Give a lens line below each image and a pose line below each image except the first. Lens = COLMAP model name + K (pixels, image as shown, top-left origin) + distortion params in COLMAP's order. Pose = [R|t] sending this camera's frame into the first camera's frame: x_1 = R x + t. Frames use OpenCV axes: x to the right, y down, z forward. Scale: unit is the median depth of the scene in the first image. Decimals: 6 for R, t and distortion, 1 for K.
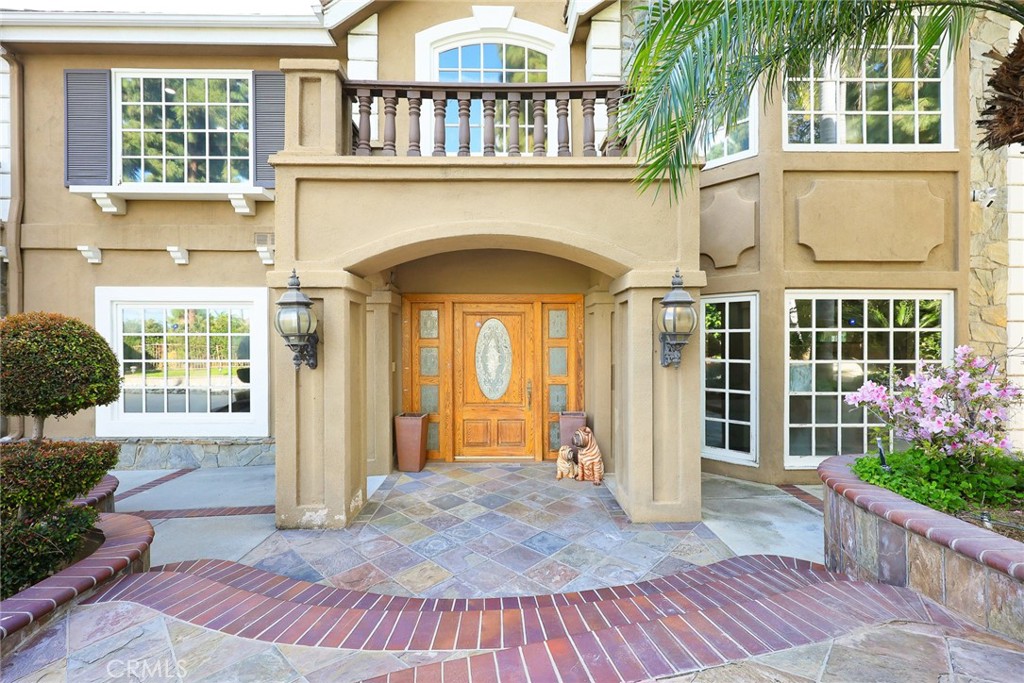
lens RADIAL K [[435.9, 0, 488.2], [0, 435.9, 351.4], [0, 0, 1]] dist [-0.001315, -0.000413]
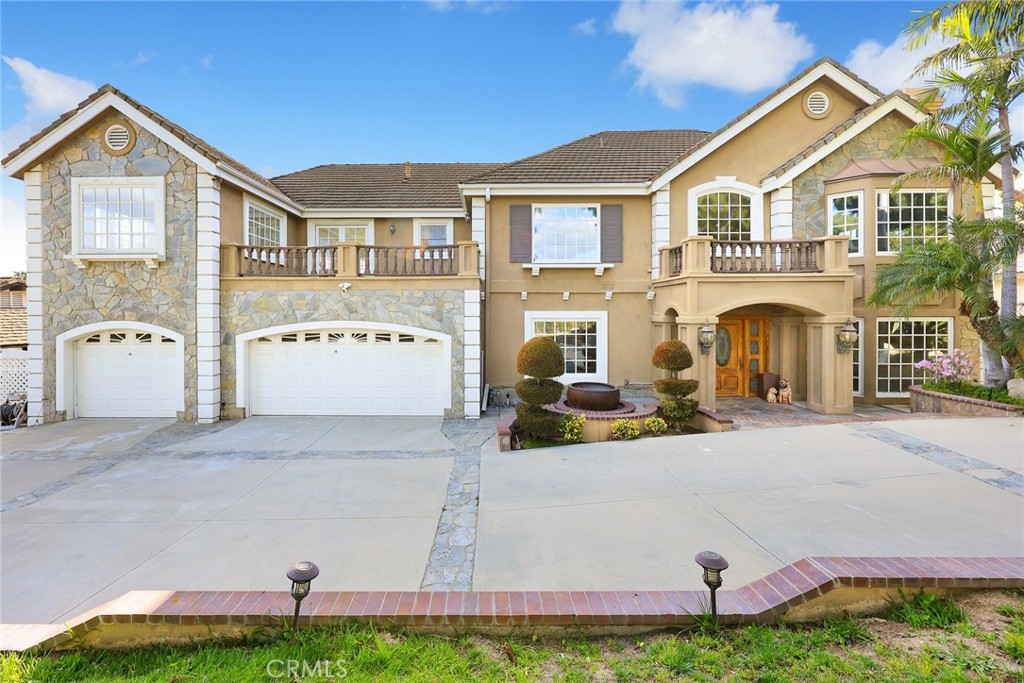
lens RADIAL K [[420.4, 0, 490.7], [0, 420.4, 322.6], [0, 0, 1]] dist [-0.002033, -0.000011]
pose [[0.999888, -0.001403, -0.014898, -1.237502], [0.001385, 0.999998, -0.001194, -0.112740], [0.014900, 0.001173, 0.999888, -1.155554]]
